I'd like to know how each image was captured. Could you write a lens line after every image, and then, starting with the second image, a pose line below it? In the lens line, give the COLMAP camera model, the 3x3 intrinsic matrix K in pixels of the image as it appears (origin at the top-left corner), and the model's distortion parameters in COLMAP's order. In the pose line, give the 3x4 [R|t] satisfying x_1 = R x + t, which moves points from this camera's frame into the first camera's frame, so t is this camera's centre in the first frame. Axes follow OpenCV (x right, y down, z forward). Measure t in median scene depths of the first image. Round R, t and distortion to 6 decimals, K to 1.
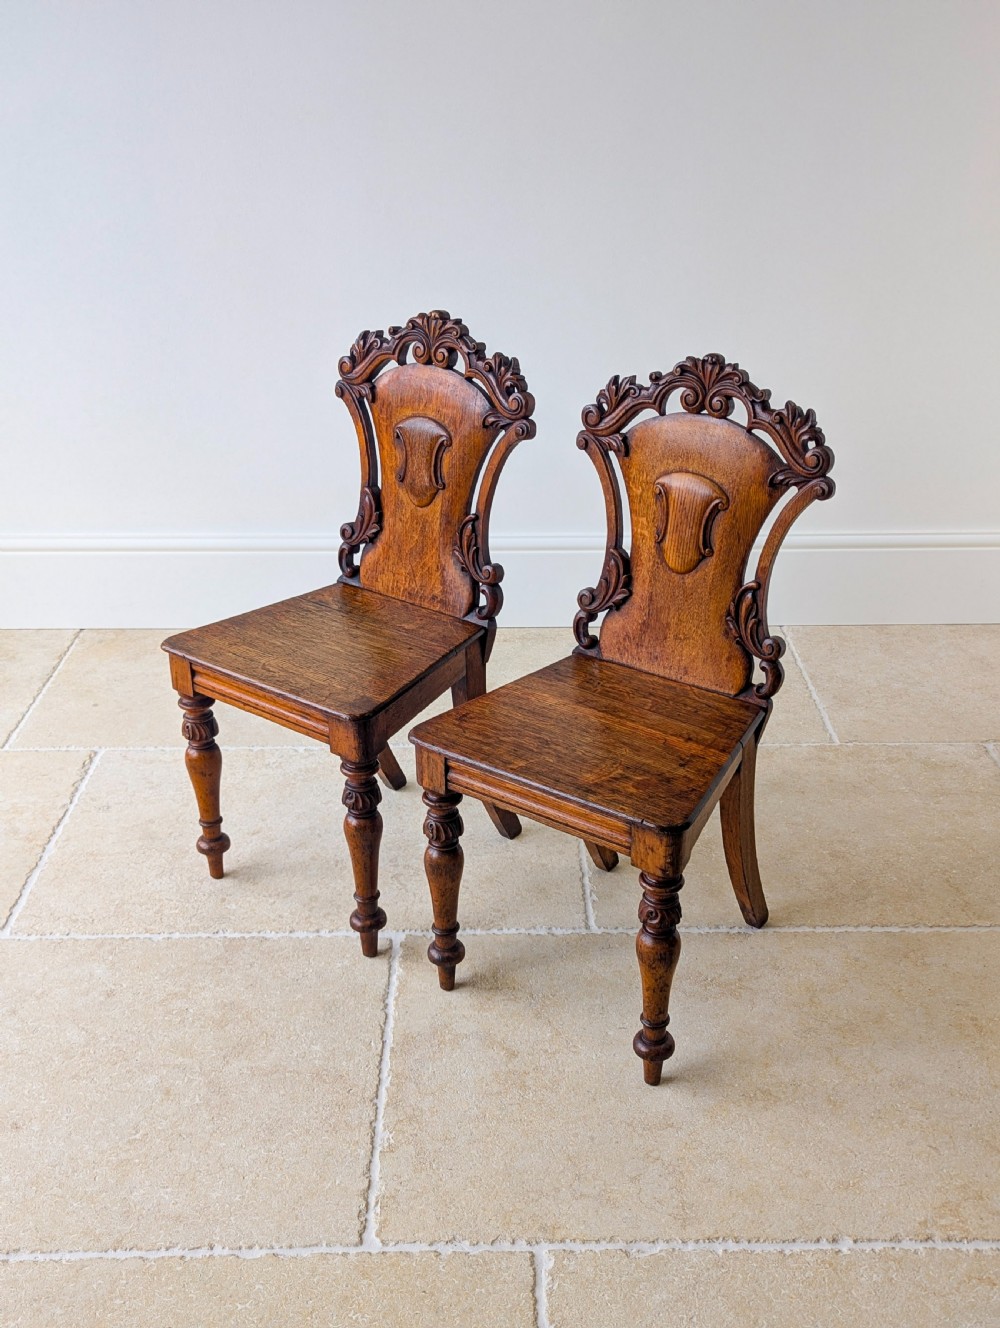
lens RADIAL K [[1416.0, 0, 502.1], [0, 1416.0, 665.0], [0, 0, 1]] dist [0.099359, -0.040789]
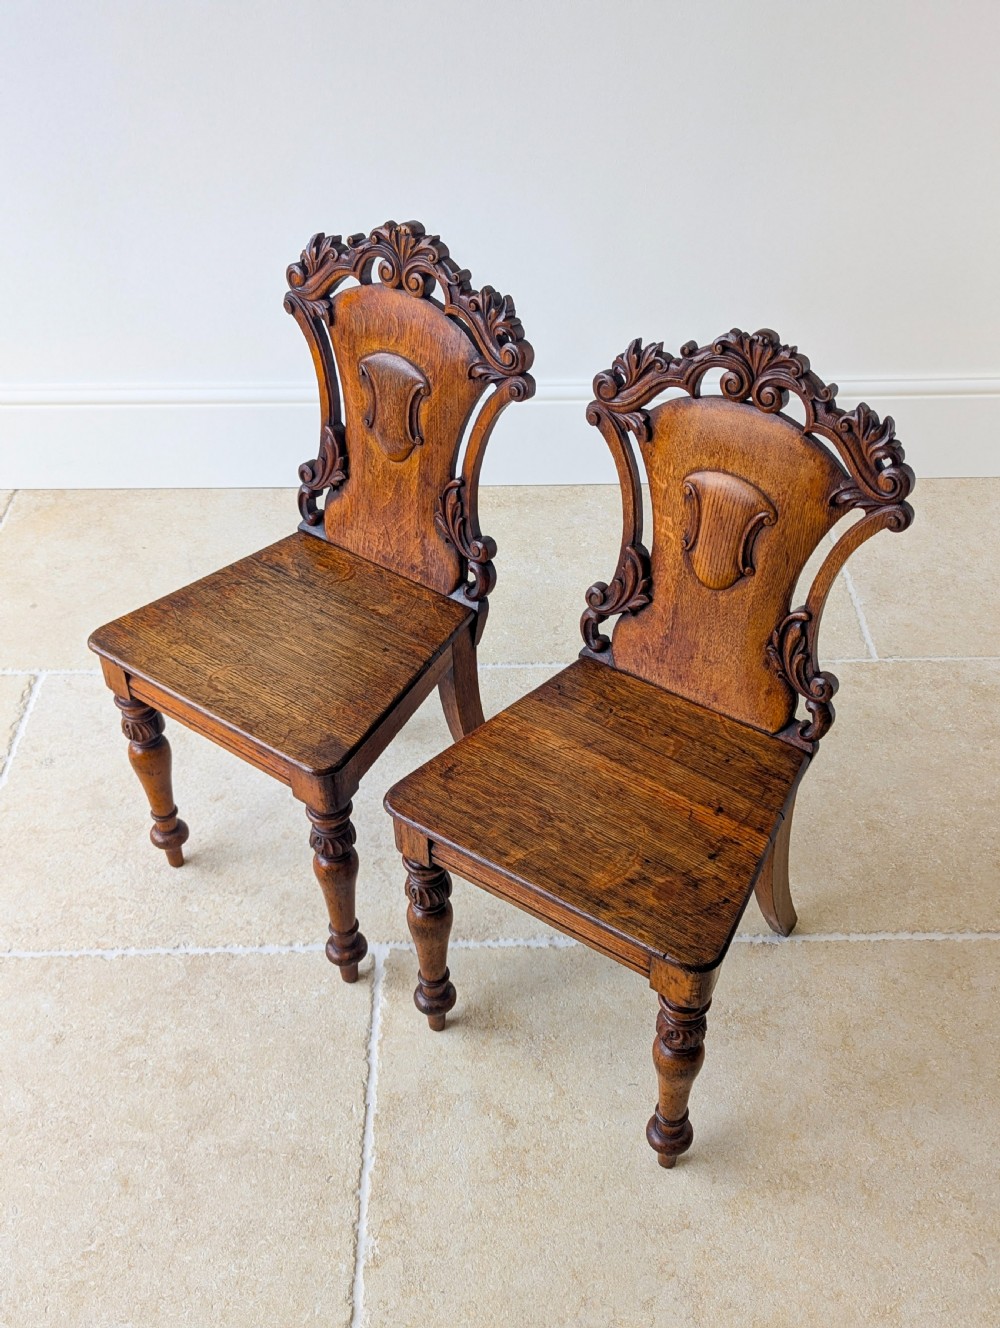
lens RADIAL K [[1418.5, 0, 508.6], [0, 1418.5, 662.7], [0, 0, 1]] dist [0.082402, -0.036301]
pose [[0.999944, -0.008495, 0.006239, 0.002867], [0.006706, 0.969458, 0.245167, -0.228435], [-0.008131, -0.245111, 0.969461, 0.201351]]
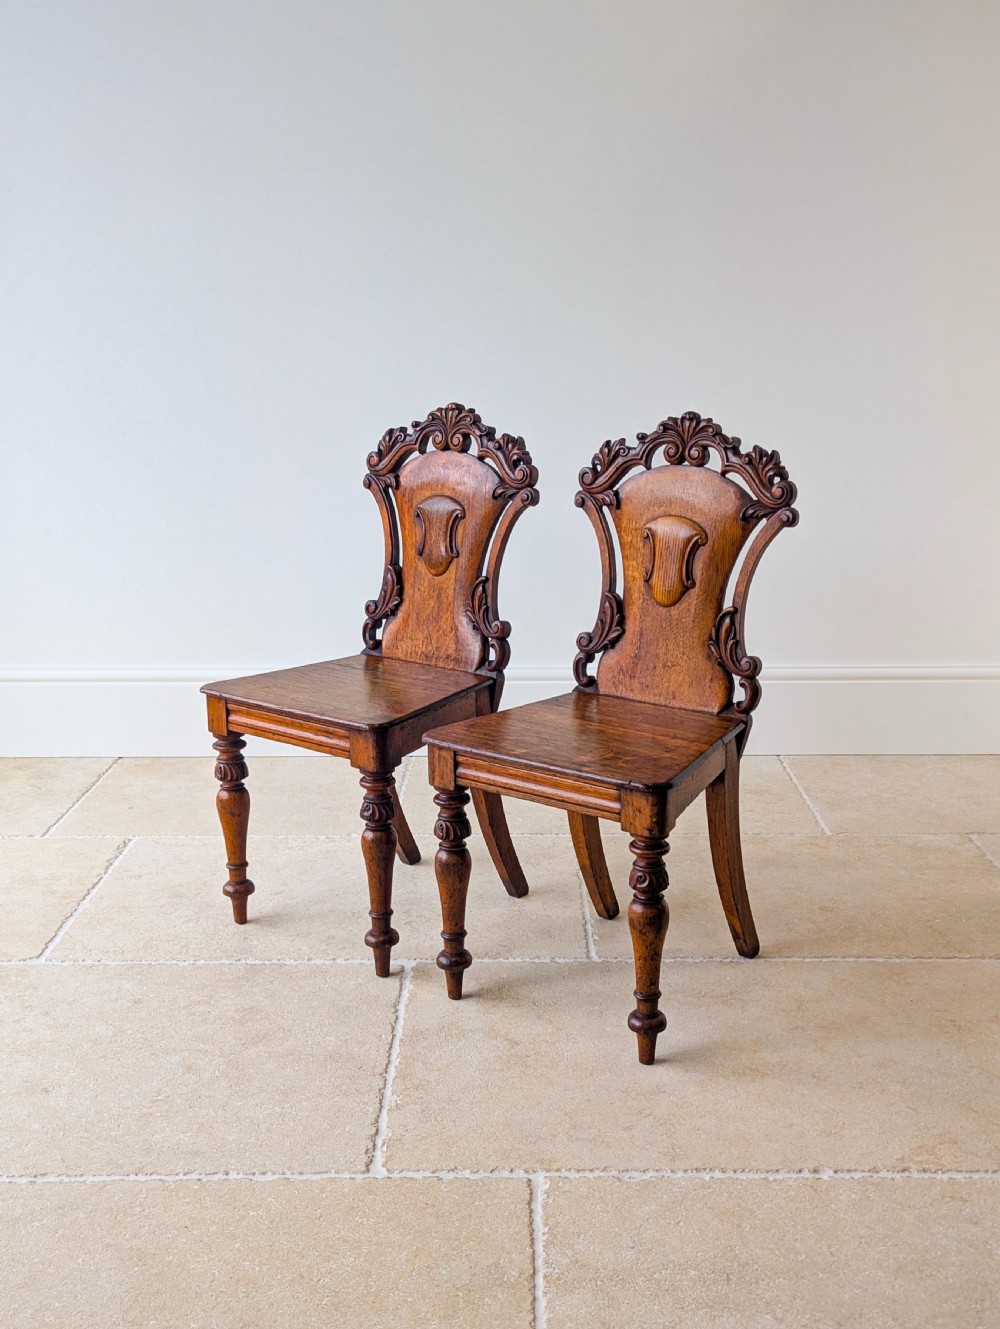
lens RADIAL K [[1419.3, 0, 511.5], [0, 1419.3, 691.3], [0, 0, 1]] dist [0.110844, -0.033088]
pose [[0.999931, 0.002378, -0.011466, 0.016322], [-0.004555, 0.981027, -0.193818, 0.222823], [0.010787, 0.193857, 0.980970, -0.090944]]
